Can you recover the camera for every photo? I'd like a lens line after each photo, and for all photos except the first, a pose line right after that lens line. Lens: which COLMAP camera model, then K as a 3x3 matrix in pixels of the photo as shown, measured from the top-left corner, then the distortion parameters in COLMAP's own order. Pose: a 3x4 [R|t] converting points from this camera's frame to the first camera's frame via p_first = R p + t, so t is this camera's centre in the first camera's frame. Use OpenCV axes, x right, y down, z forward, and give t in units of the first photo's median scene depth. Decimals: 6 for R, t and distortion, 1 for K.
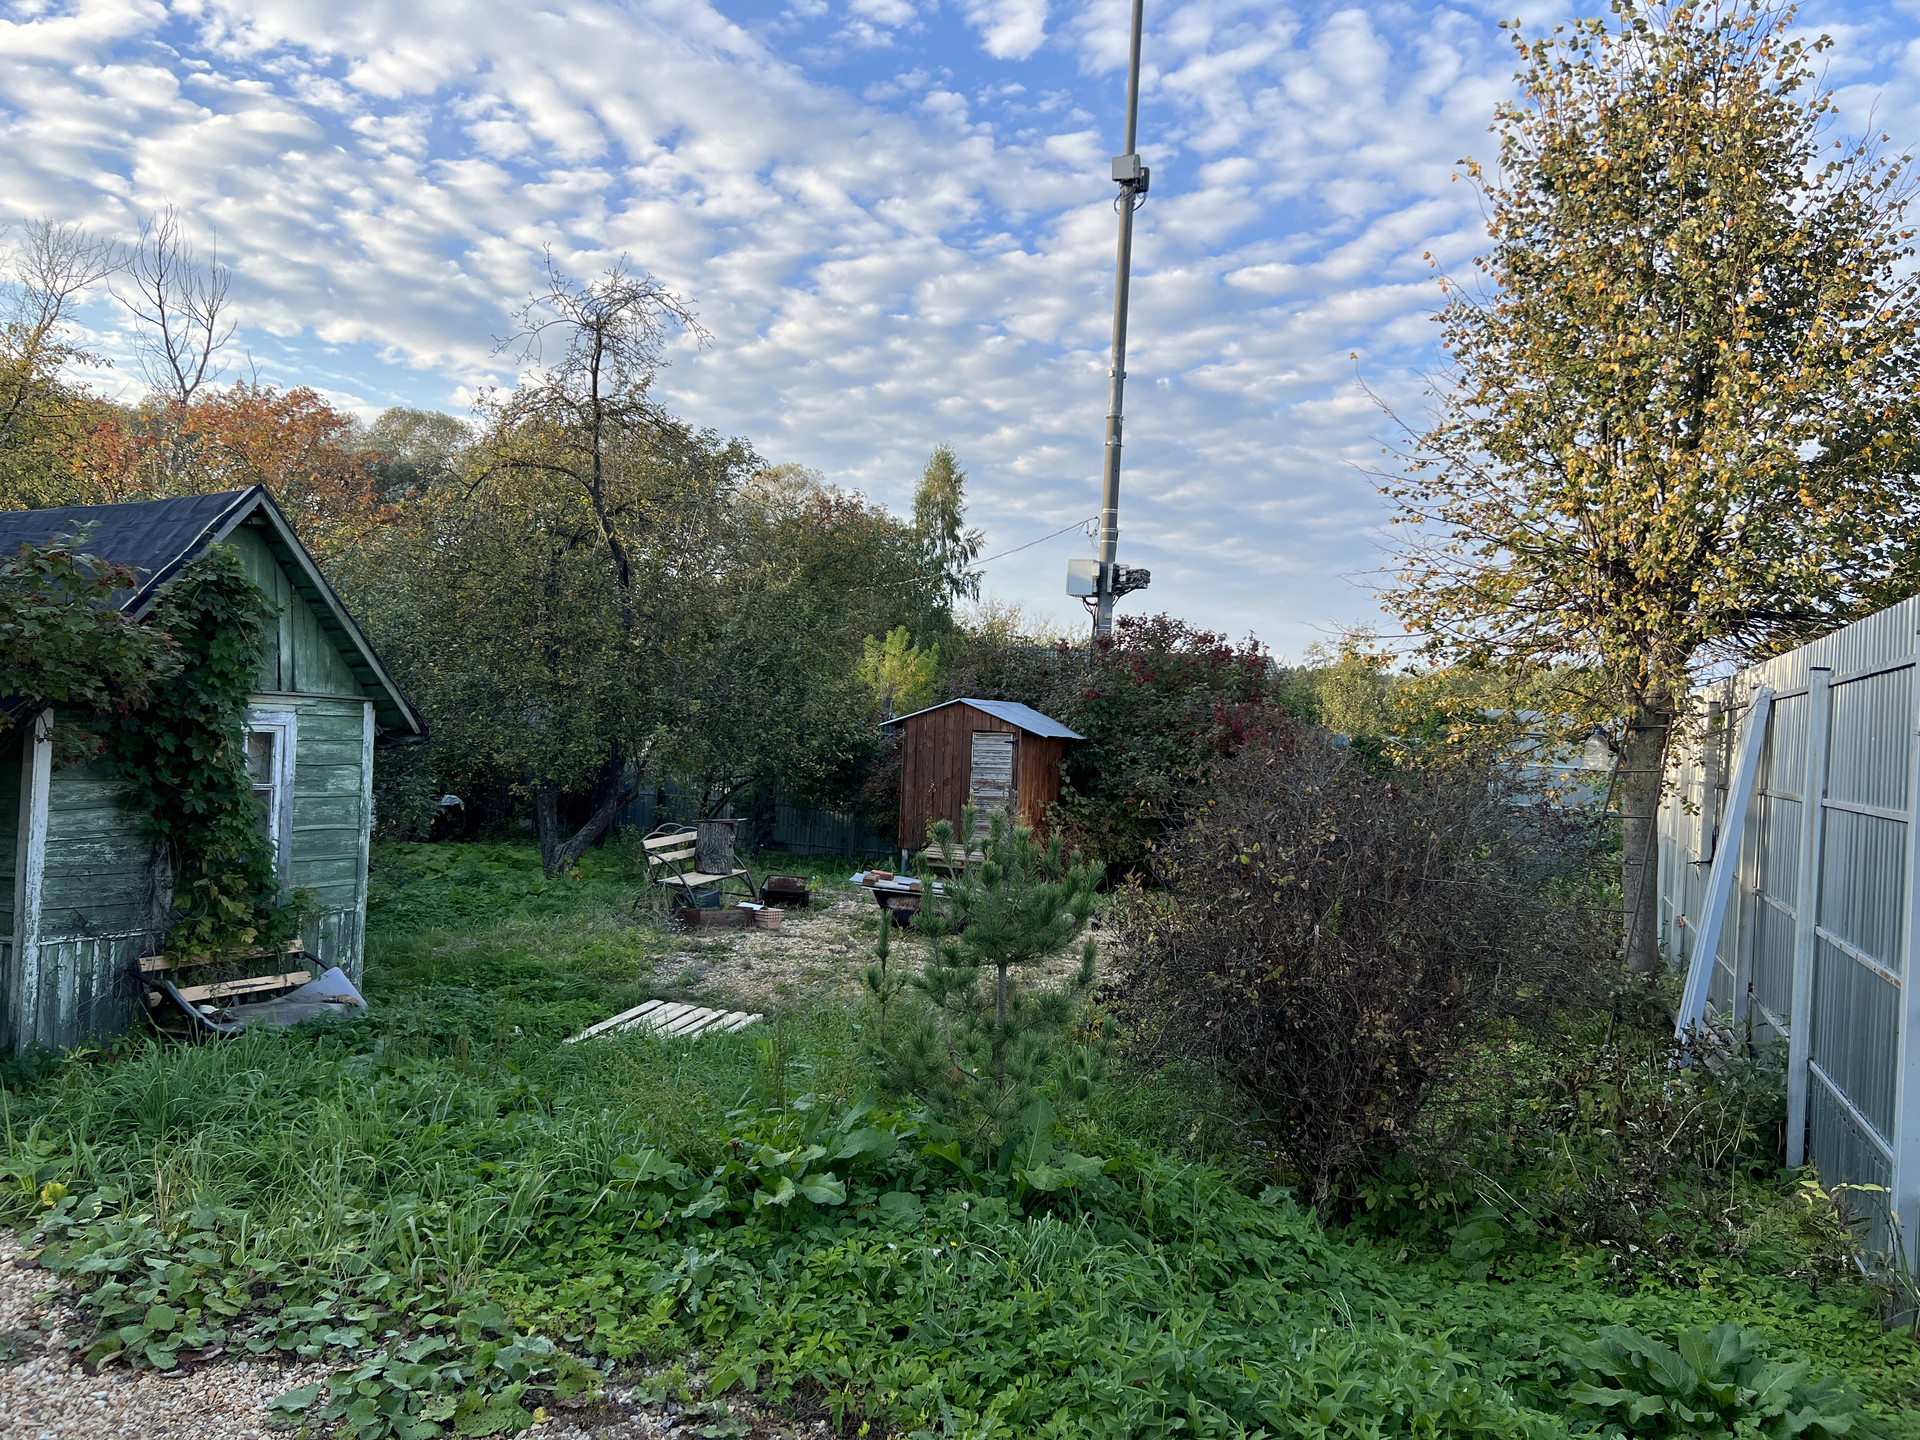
lens RADIAL K [[1440.6, 0, 971.5], [0, 1440.6, 693.2], [0, 0, 1]] dist [0.063301, -0.071679]
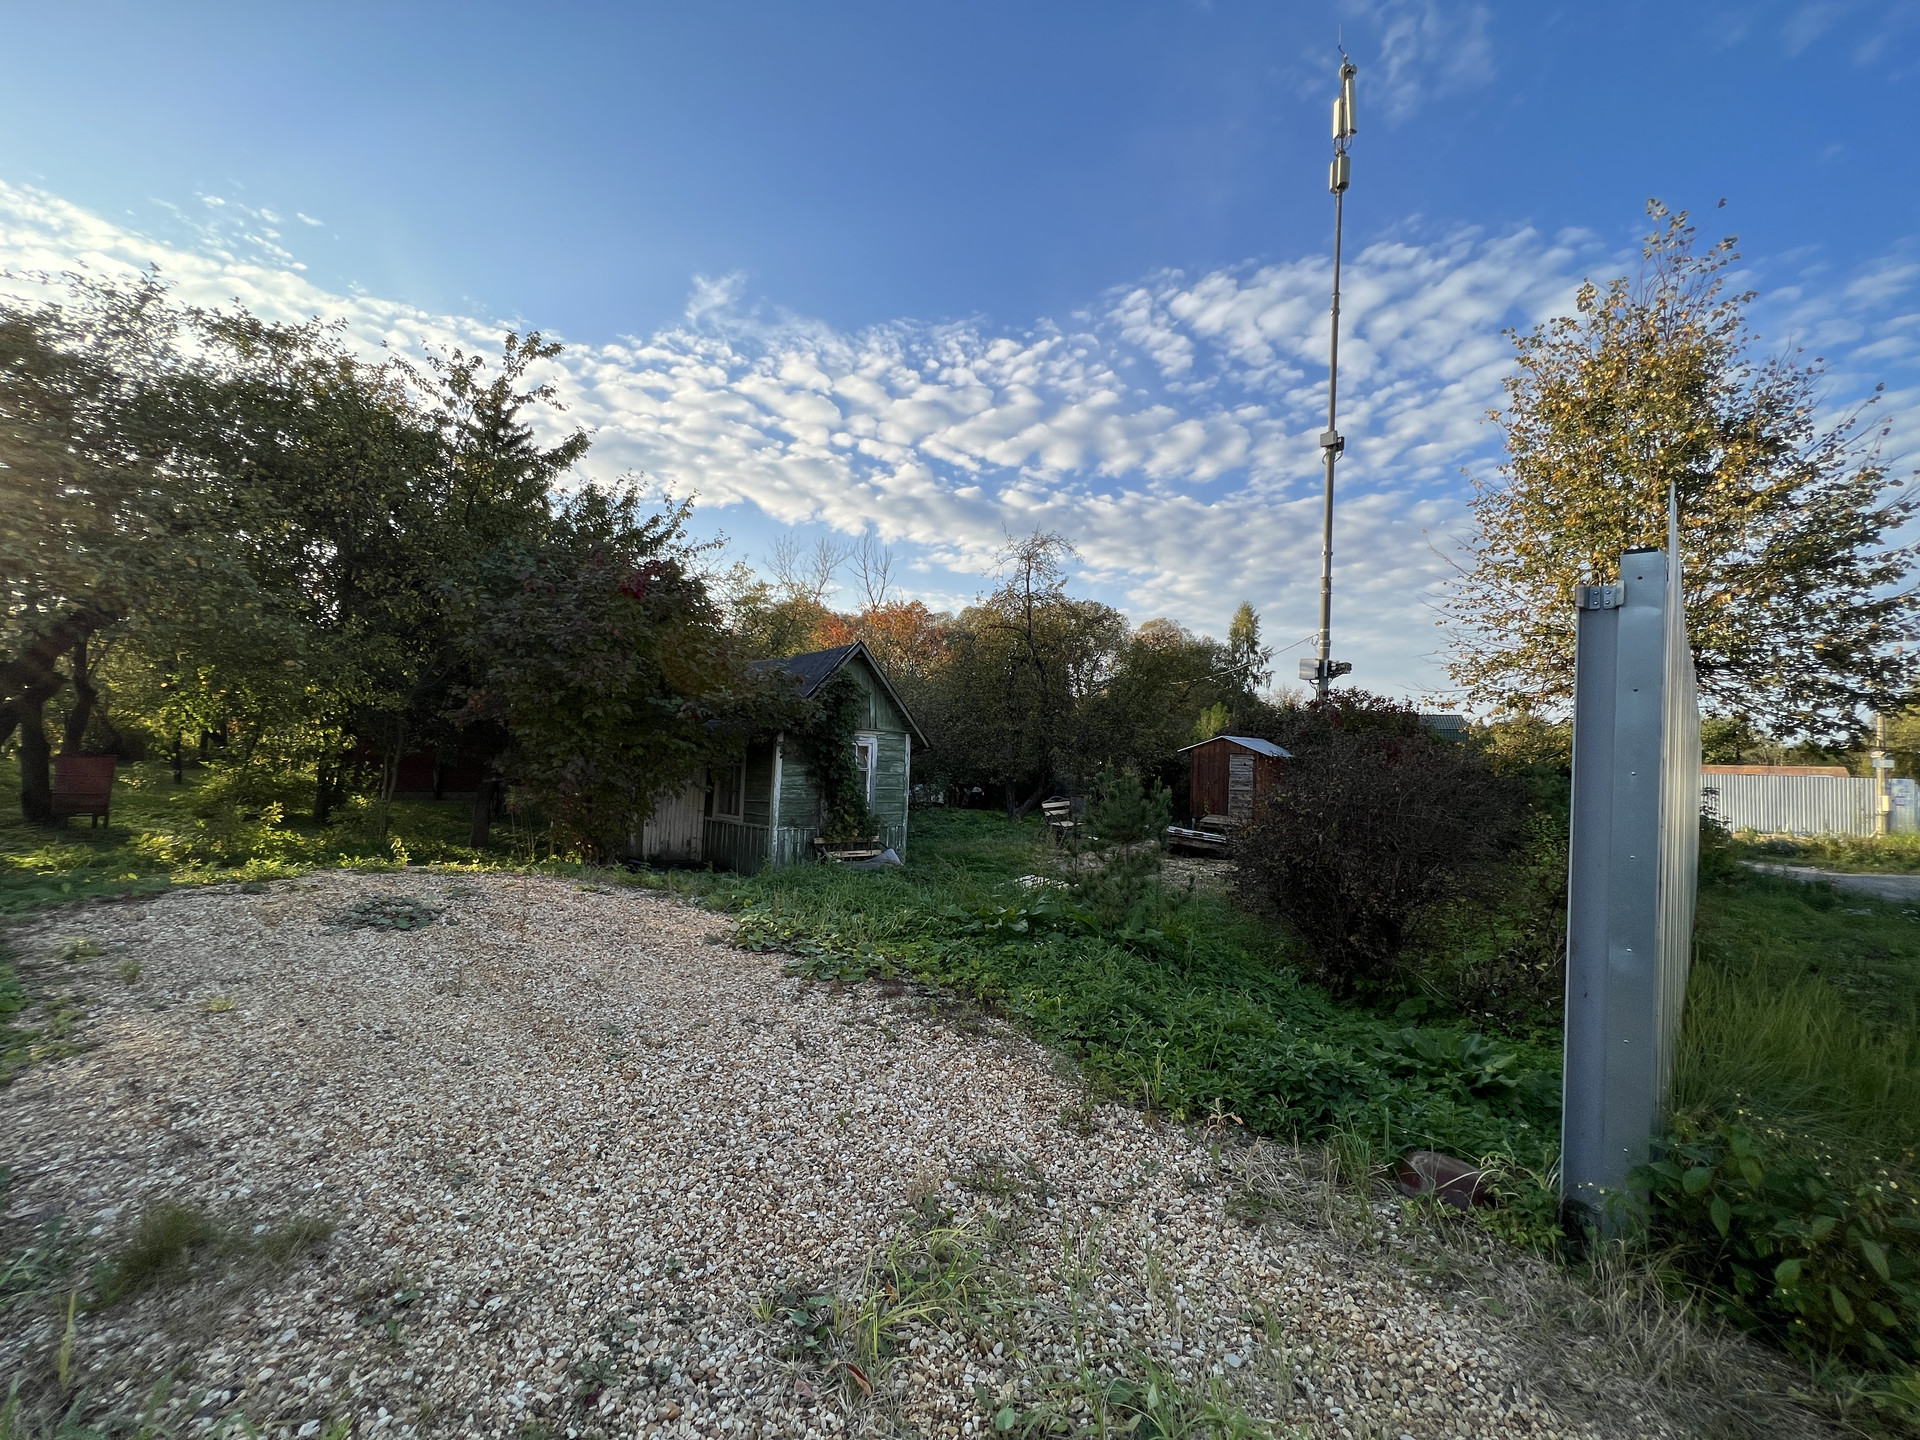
lens RADIAL K [[764.9, 0, 959.8], [0, 764.9, 722.9], [0, 0, 1]] dist [0.006954, -0.002557]
pose [[0.922675, -0.018581, -0.385130, 0.064888], [0.008350, 0.999567, -0.028221, 0.012711], [0.385488, 0.022823, 0.922431, -0.036784]]
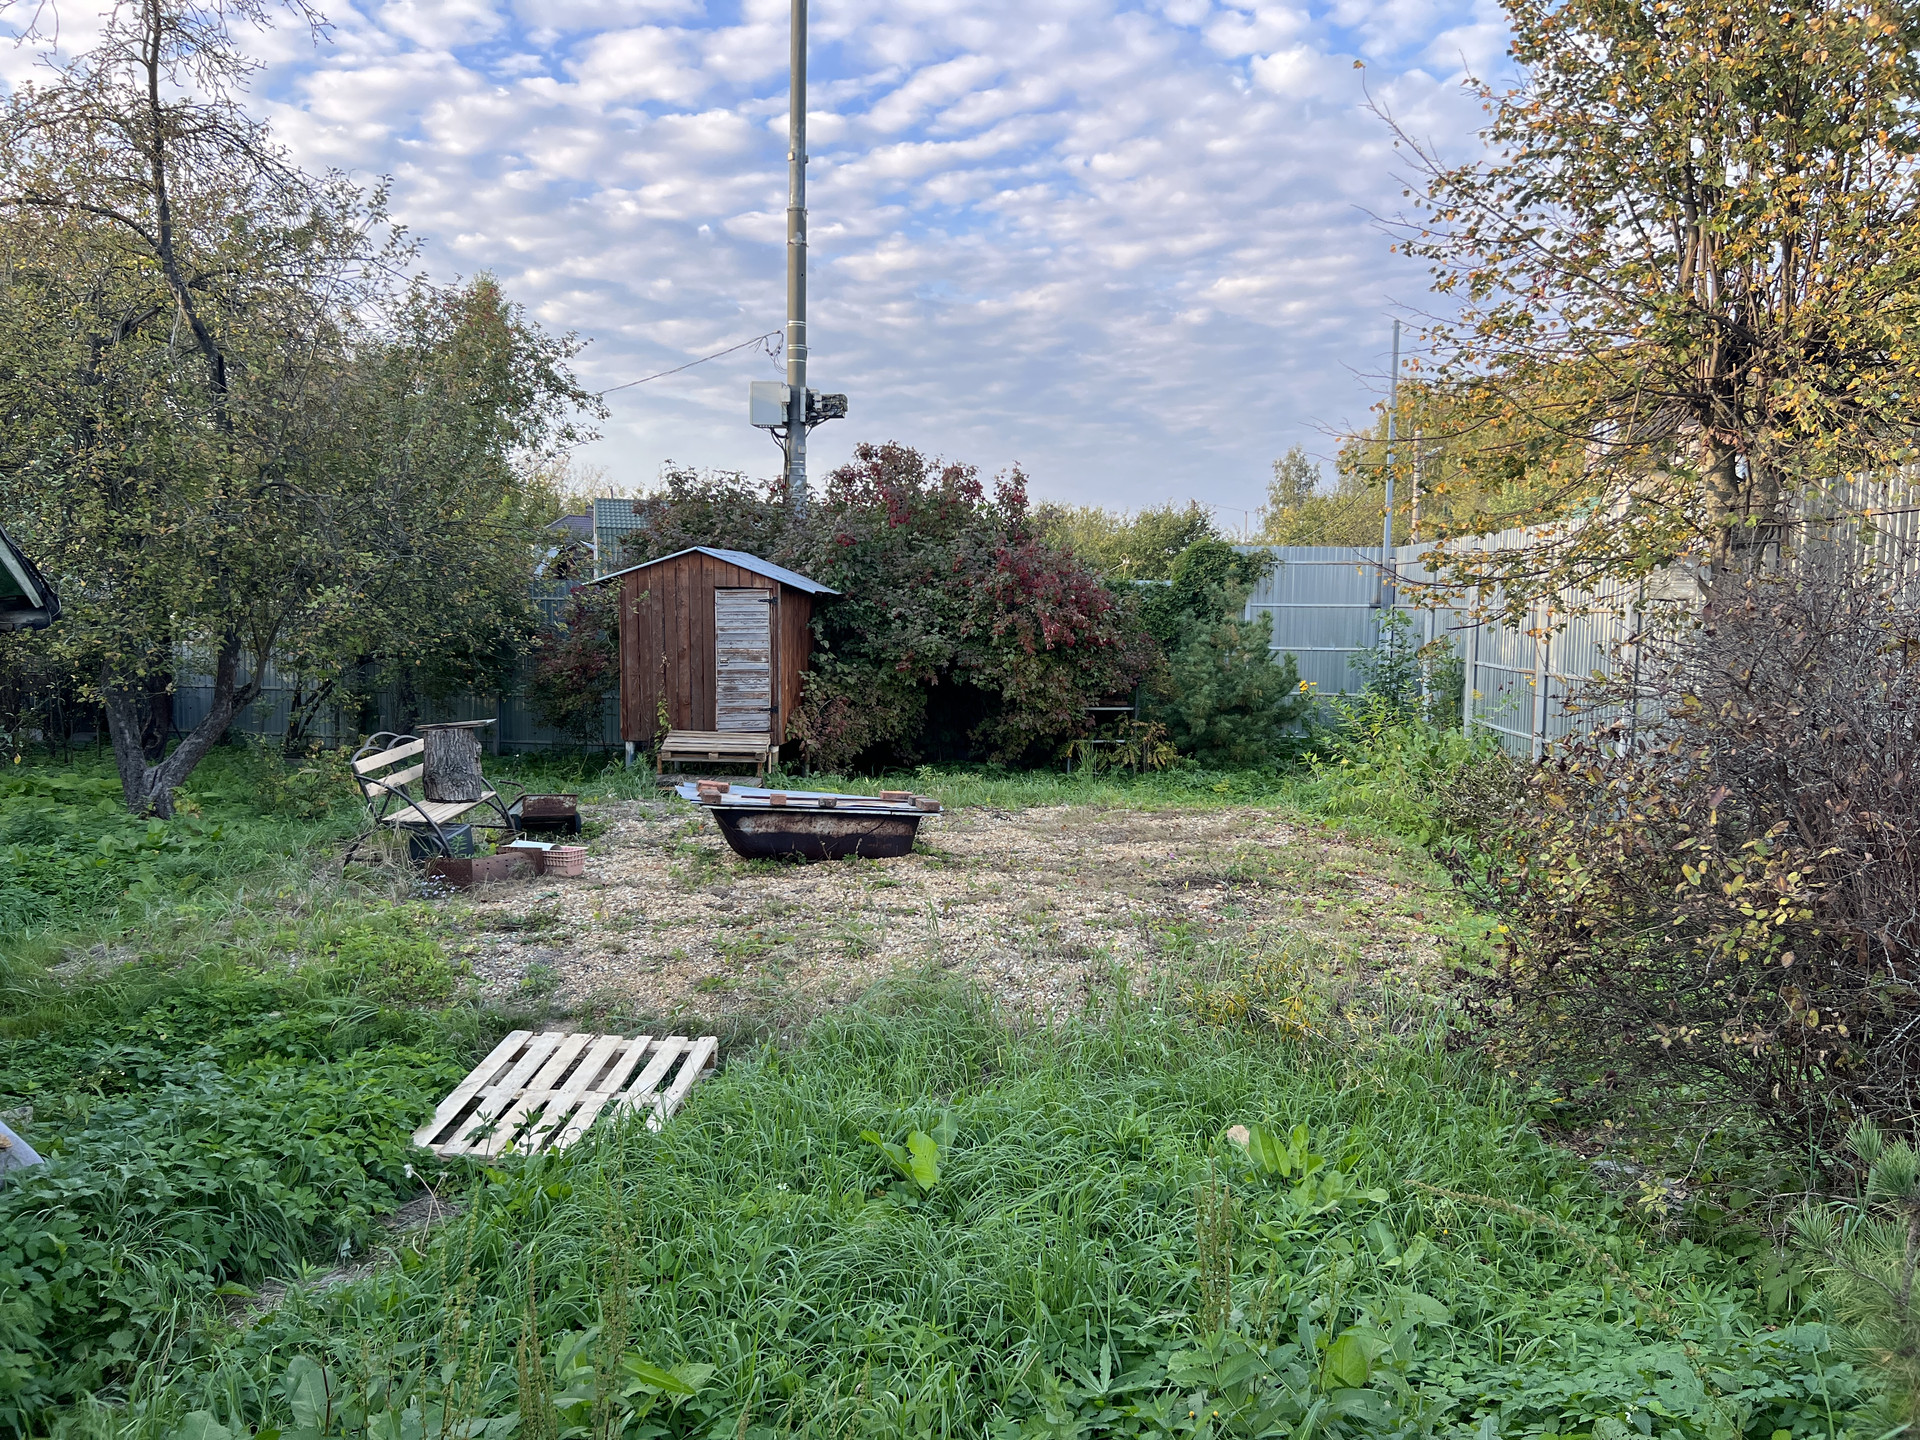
lens RADIAL K [[1440.6, 0, 971.9], [0, 1440.6, 697.2], [0, 0, 1]] dist [0.063301, -0.071679]
pose [[0.953560, -0.057449, 0.295675, -0.114615], [0.028700, 0.994506, 0.100672, 0.011145], [-0.299834, -0.087511, 0.949969, 0.220034]]
